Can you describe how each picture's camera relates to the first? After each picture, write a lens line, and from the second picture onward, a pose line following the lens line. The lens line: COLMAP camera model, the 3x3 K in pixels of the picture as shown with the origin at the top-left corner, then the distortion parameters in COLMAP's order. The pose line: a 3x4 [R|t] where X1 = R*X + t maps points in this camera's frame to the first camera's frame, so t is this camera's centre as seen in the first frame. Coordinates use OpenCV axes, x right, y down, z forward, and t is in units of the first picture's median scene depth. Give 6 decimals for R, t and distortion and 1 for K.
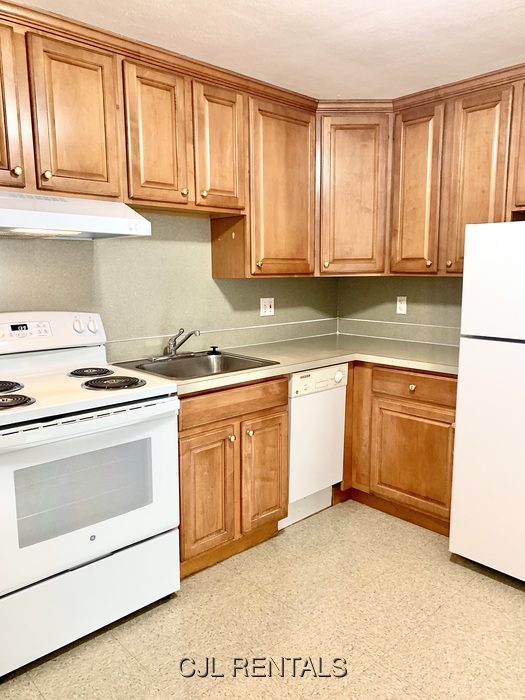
lens RADIAL K [[536.2, 0, 279.9], [0, 536.2, 350.5], [0, 0, 1]] dist [0.029448, -0.035171]
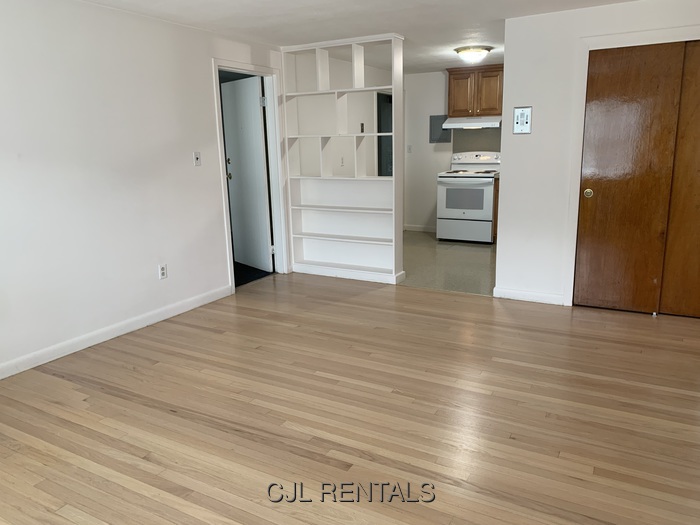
lens RADIAL K [[536.2, 0, 345.5], [0, 536.2, 251.0], [0, 0, 1]] dist [0.029448, -0.035171]
pose [[0.287248, 0.193772, -0.938052, 2.030015], [-0.129918, 0.978156, 0.162273, 0.079495], [0.949005, 0.075257, 0.306148, -0.597444]]
